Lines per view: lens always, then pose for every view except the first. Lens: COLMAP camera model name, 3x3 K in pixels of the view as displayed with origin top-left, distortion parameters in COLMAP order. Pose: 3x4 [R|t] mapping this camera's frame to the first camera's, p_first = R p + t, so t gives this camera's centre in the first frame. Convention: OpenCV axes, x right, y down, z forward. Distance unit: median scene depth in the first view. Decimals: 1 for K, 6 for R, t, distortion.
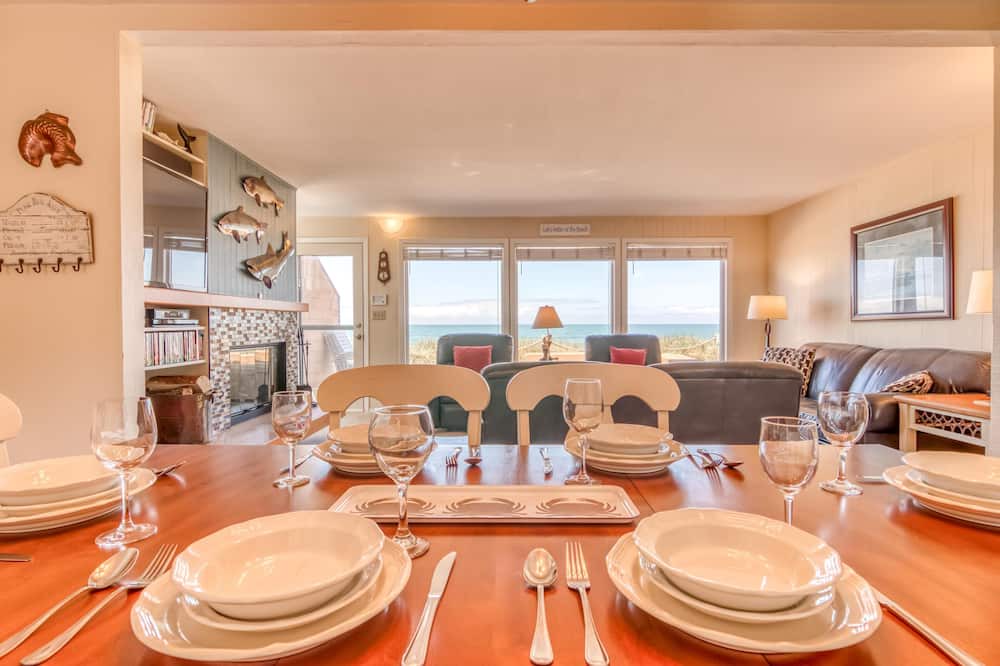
lens RADIAL K [[505.3, 0, 506.3], [0, 505.3, 334.6], [0, 0, 1]] dist [0.006002, -0.009949]
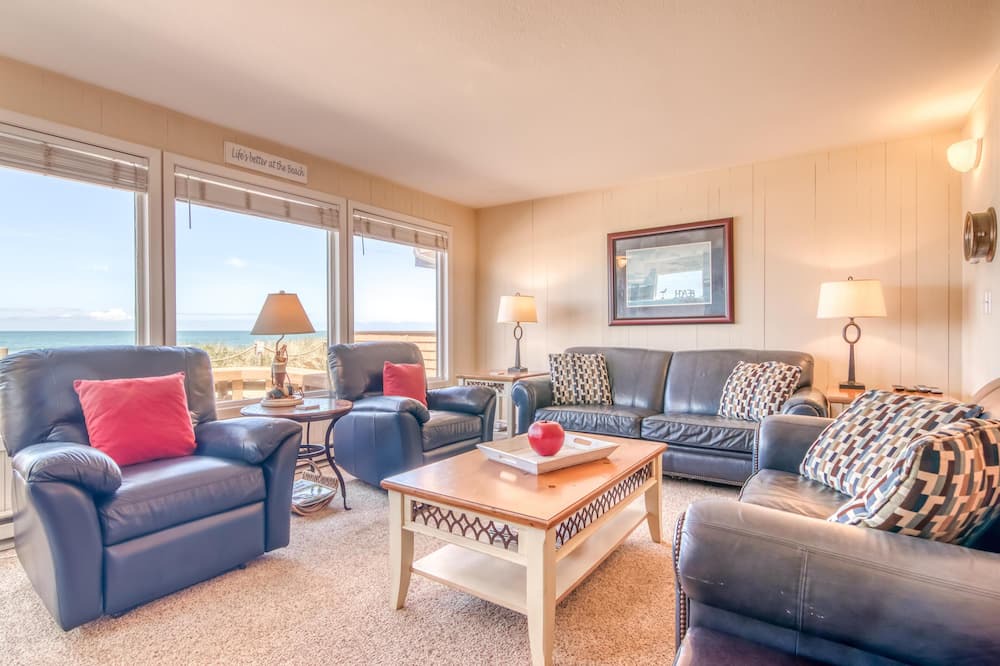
lens RADIAL K [[505.3, 0, 496.1], [0, 505.3, 335.0], [0, 0, 1]] dist [0.006002, -0.009949]
pose [[0.561110, -0.005975, 0.827720, -0.251142], [0.017828, 0.999829, -0.004869, -0.005239], [-0.827550, 0.017488, 0.561120, 0.536066]]
